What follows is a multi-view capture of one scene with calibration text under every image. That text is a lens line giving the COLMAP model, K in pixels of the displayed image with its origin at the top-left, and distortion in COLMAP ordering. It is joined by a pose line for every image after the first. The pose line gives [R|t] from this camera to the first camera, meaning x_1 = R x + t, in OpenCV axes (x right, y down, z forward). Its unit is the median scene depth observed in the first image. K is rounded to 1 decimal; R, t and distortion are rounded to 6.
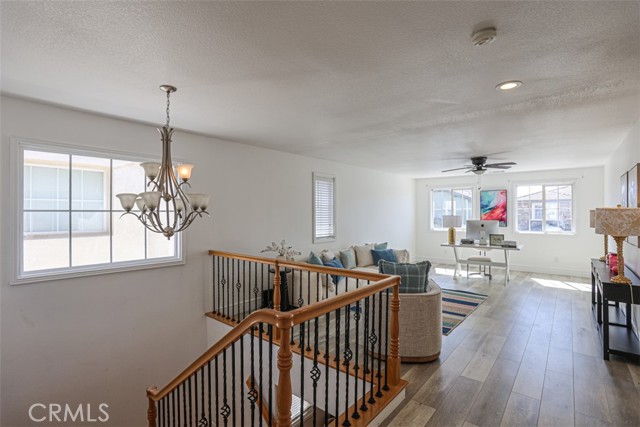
lens RADIAL K [[299.8, 0, 322.1], [0, 299.8, 215.9], [0, 0, 1]] dist [-0.029896, 0.007099]
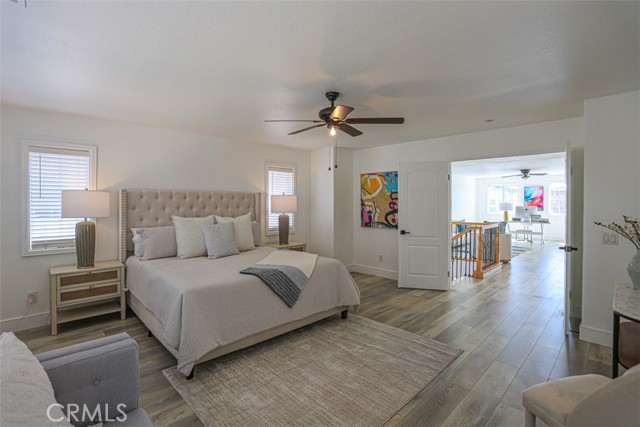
lens RADIAL K [[299.8, 0, 313.4], [0, 299.8, 208.1], [0, 0, 1]] dist [-0.029896, 0.007099]
pose [[0.993584, 0.003266, -0.113047, -0.431569], [-0.002280, 0.999958, 0.008851, 0.014422], [0.113071, -0.008536, 0.993550, -0.730929]]
